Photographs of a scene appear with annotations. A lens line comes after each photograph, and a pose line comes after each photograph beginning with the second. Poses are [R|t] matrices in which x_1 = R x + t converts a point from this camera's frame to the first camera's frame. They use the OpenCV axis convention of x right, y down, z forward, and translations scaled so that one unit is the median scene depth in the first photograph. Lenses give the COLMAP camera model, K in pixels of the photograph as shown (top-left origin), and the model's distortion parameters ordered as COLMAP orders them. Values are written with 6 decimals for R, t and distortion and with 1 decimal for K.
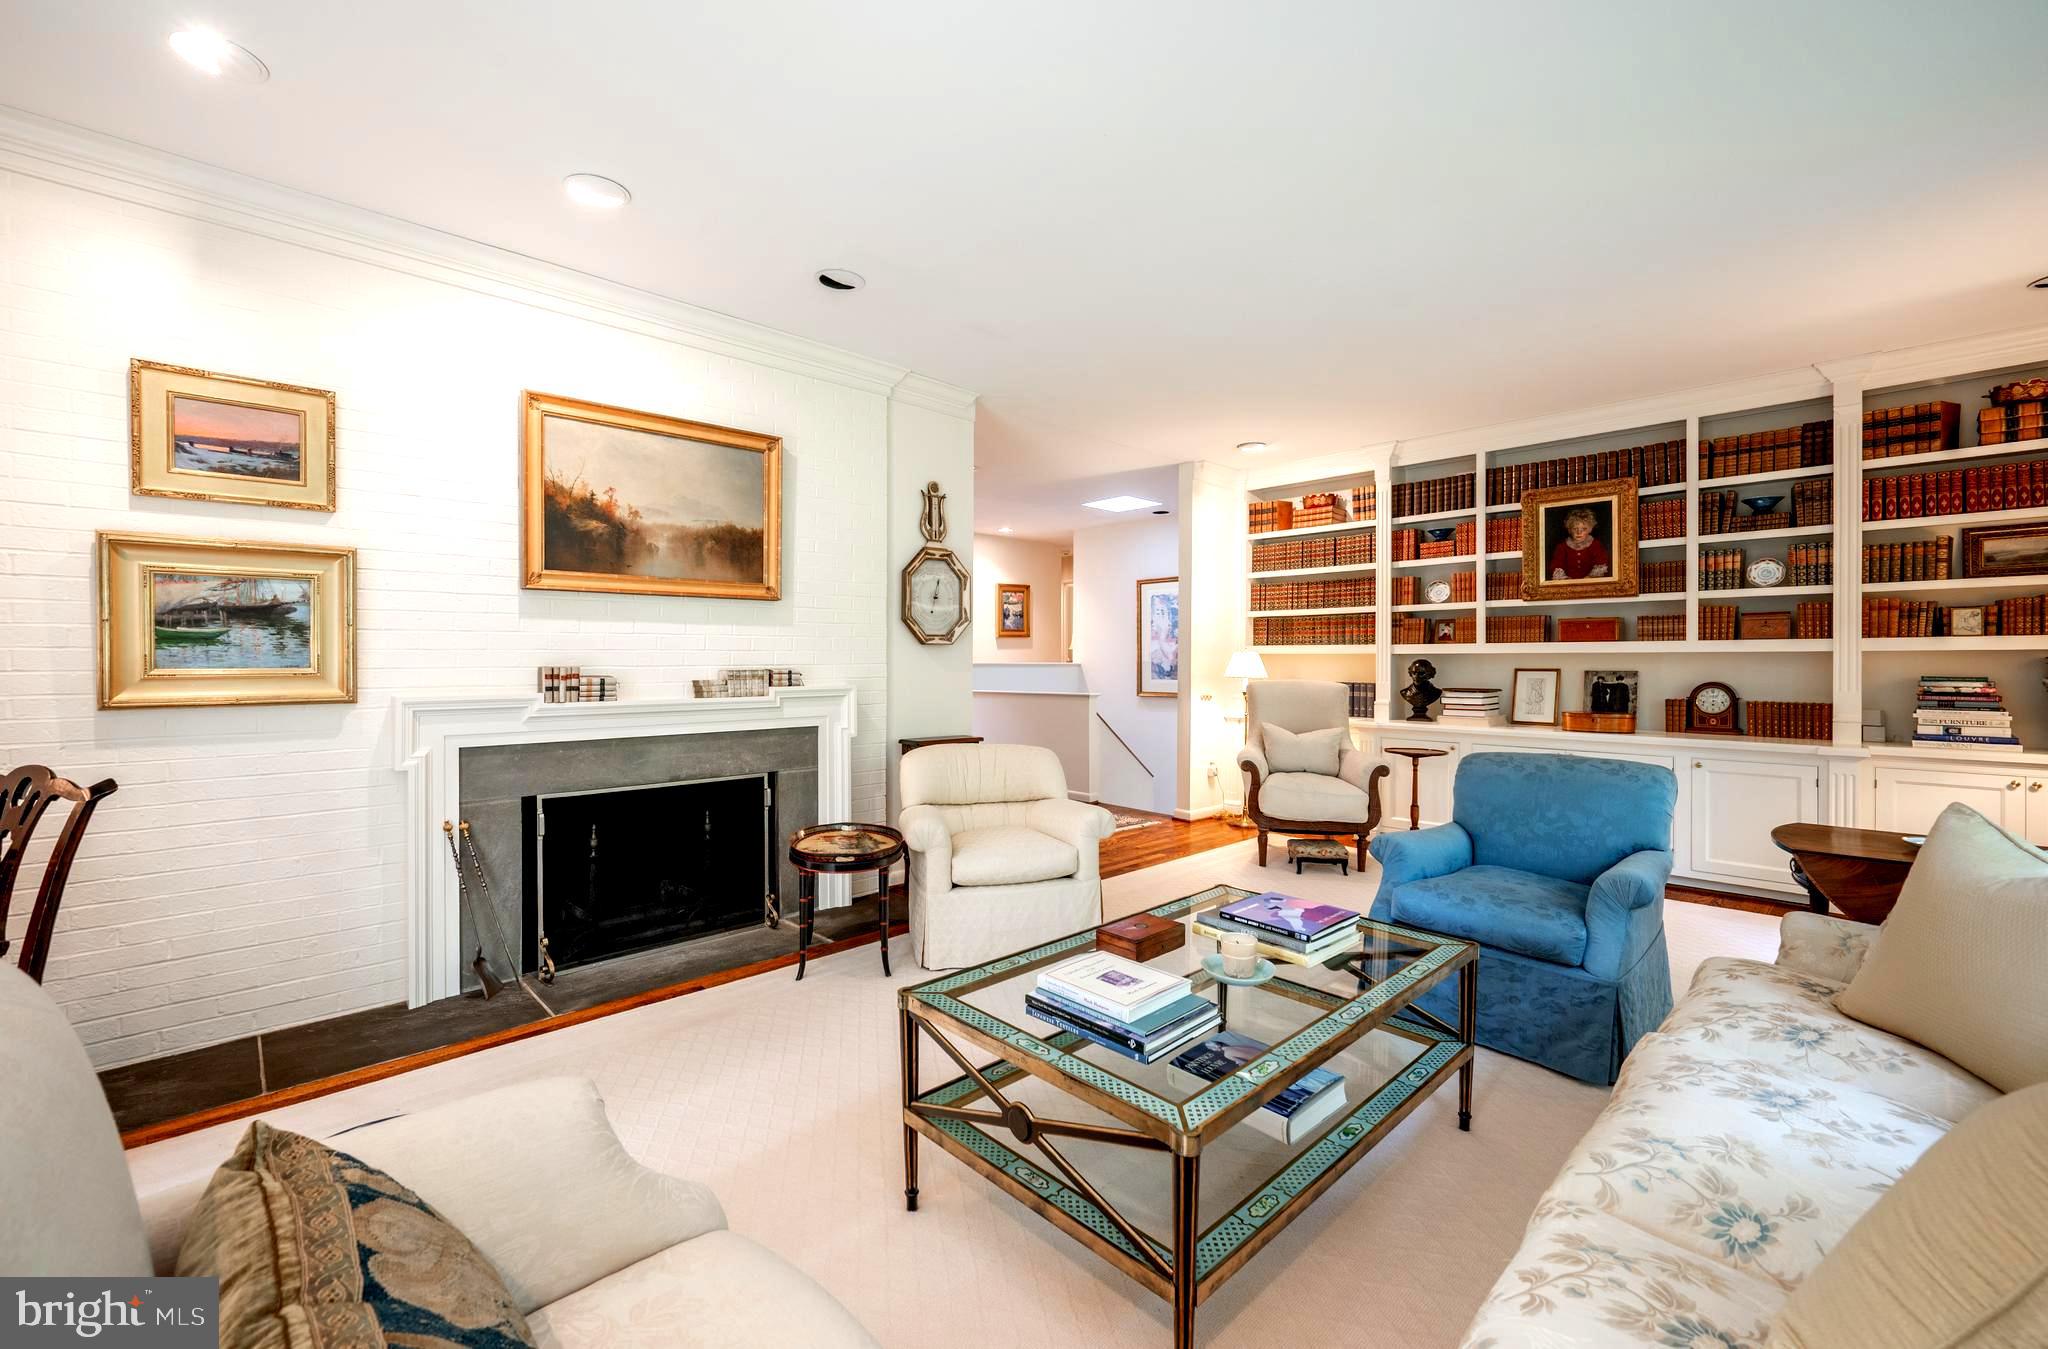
lens RADIAL K [[829.9, 0, 1025.0], [0, 829.9, 663.7], [0, 0, 1]] dist [-0.000774, -0.000917]
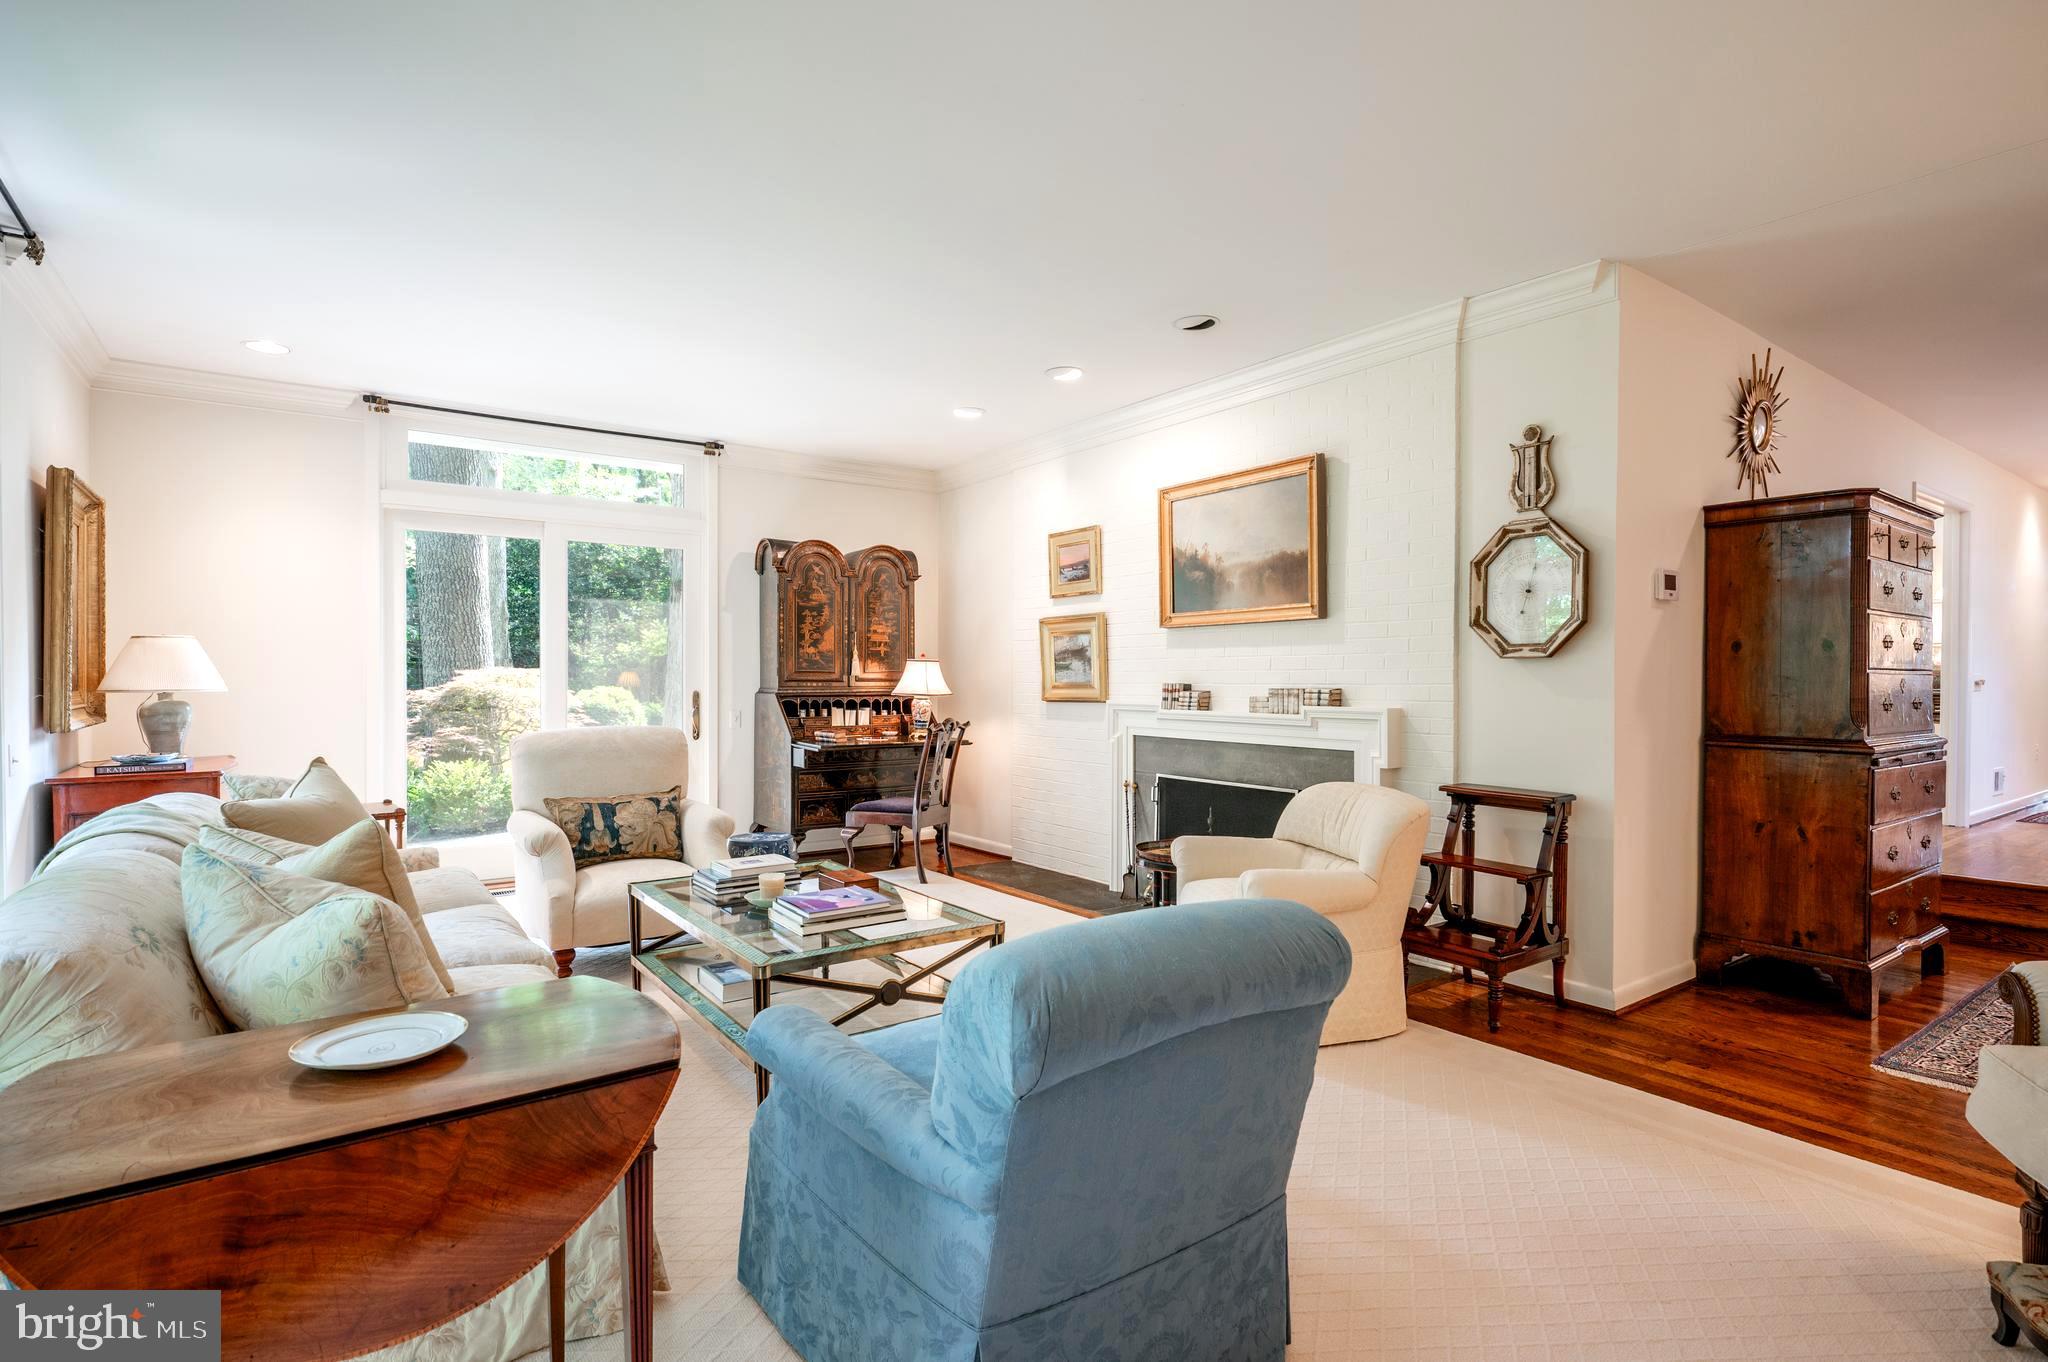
lens RADIAL K [[998.7, 0, 1030.9], [0, 998.7, 678.0], [0, 0, 1]] dist [-0.001220, -0.000102]
pose [[-0.132765, 0.000728, -0.991147, 1.069013], [-0.010198, 0.999946, 0.002100, -0.005472], [0.991095, 0.010386, -0.132750, 0.953153]]
